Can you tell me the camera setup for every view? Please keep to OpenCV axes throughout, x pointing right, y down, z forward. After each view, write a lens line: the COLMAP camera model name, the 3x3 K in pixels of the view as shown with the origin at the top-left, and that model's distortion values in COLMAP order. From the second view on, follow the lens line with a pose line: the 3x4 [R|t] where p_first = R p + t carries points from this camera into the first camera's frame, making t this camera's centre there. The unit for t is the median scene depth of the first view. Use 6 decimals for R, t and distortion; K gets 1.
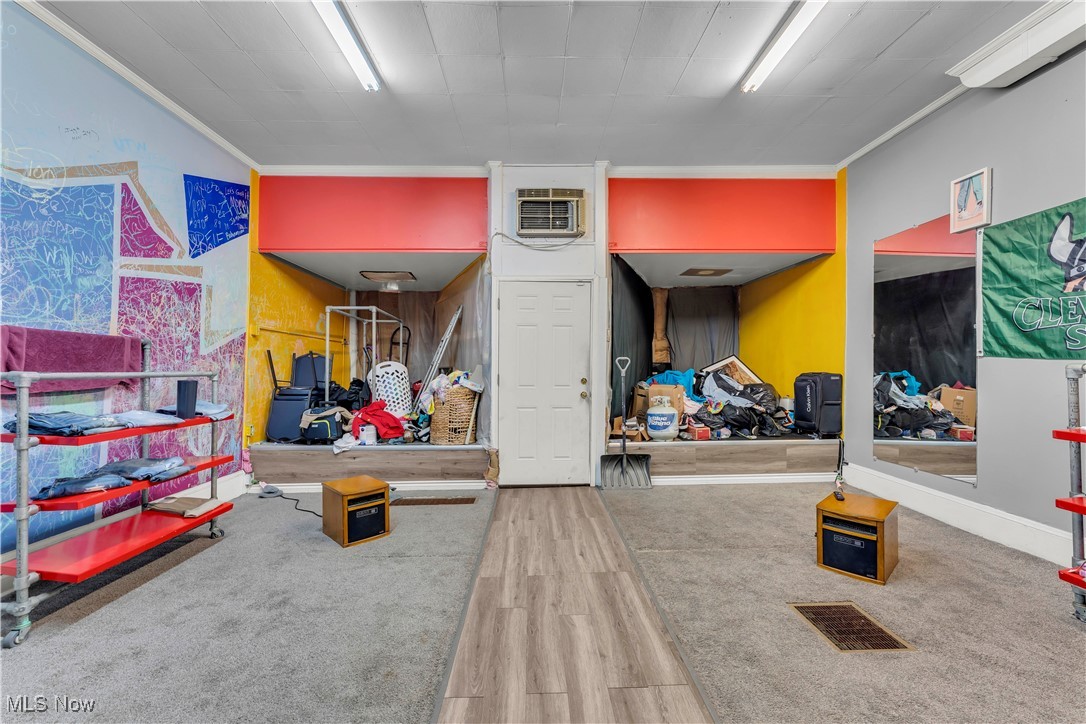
lens RADIAL K [[439.9, 0, 542.8], [0, 439.9, 364.8], [0, 0, 1]] dist [-0.001246, -0.000289]
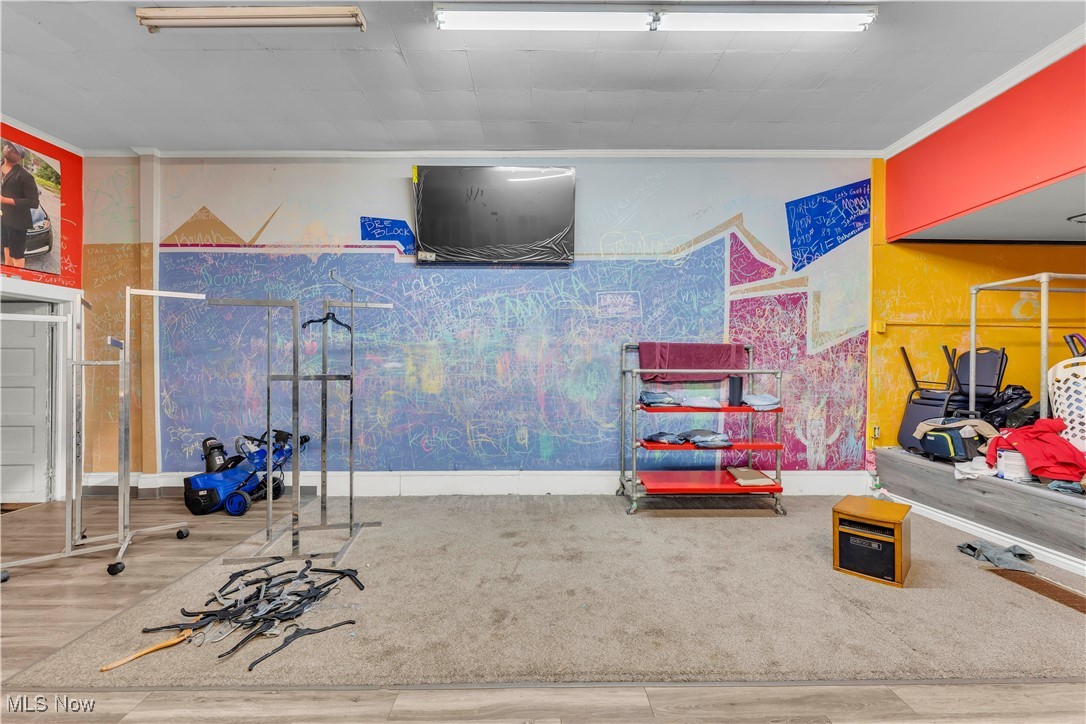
lens RADIAL K [[439.9, 0, 543.1], [0, 439.9, 362.8], [0, 0, 1]] dist [-0.001246, -0.000289]
pose [[-0.011433, -0.003121, -0.999930, 0.363042], [0.005385, 0.999980, -0.003183, -0.002373], [0.999920, -0.005421, -0.011416, 0.344456]]
